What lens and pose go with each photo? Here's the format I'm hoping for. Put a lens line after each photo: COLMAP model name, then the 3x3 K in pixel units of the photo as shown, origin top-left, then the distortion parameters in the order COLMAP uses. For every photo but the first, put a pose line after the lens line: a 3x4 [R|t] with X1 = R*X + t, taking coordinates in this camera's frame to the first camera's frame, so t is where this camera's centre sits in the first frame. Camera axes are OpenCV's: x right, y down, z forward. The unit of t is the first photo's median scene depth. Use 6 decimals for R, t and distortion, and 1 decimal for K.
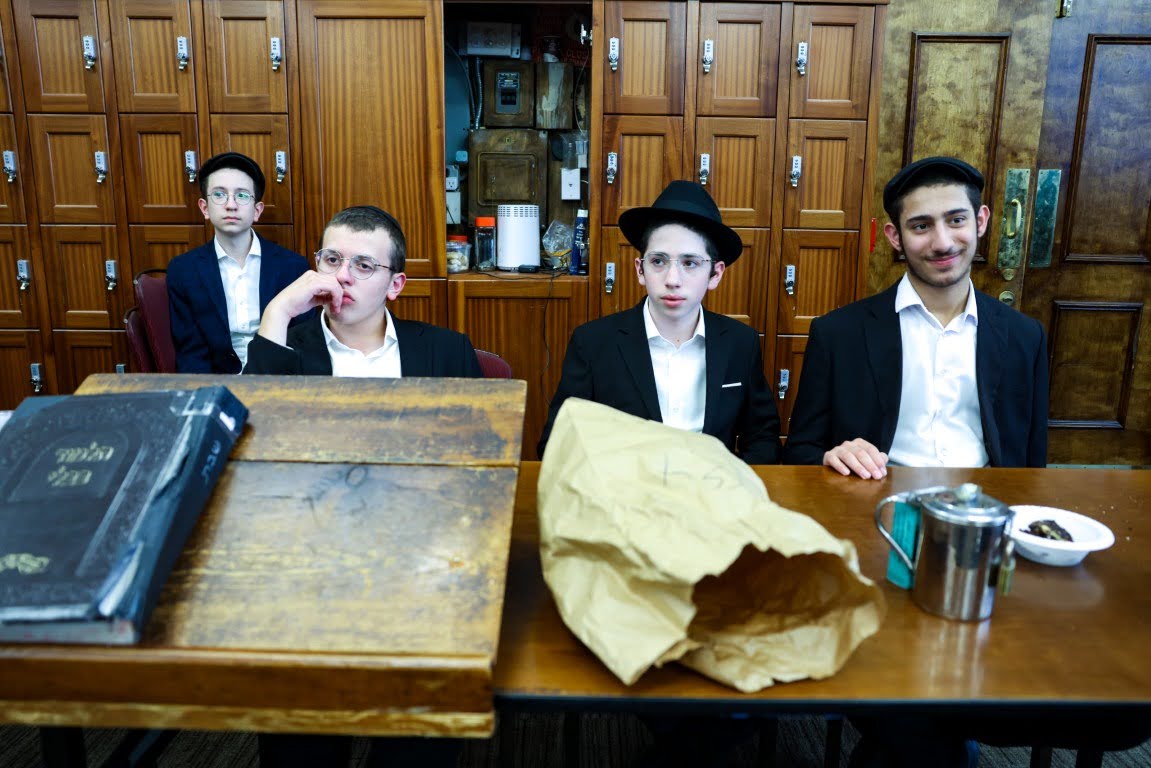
lens RADIAL K [[830.8, 0, 574.9], [0, 830.8, 385.0], [0, 0, 1]] dist [-0.003696, -0.001730]
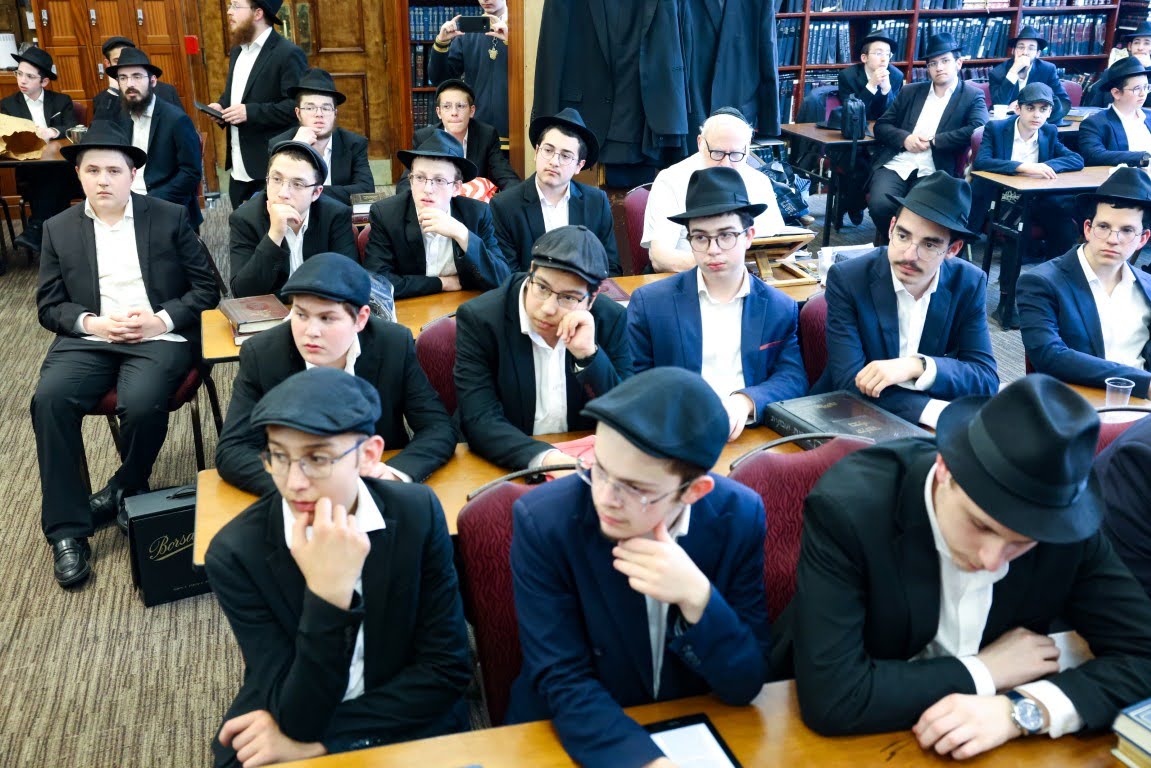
lens RADIAL K [[1178.3, 0, 575.5], [0, 1178.3, 382.8], [0, 0, 1]] dist [-0.000406, 0.000000]
pose [[0.960762, -0.107497, 0.255698, 0.382761], [0.064257, 0.983029, 0.171831, 0.172051], [-0.269830, -0.148658, 0.951364, -1.864624]]
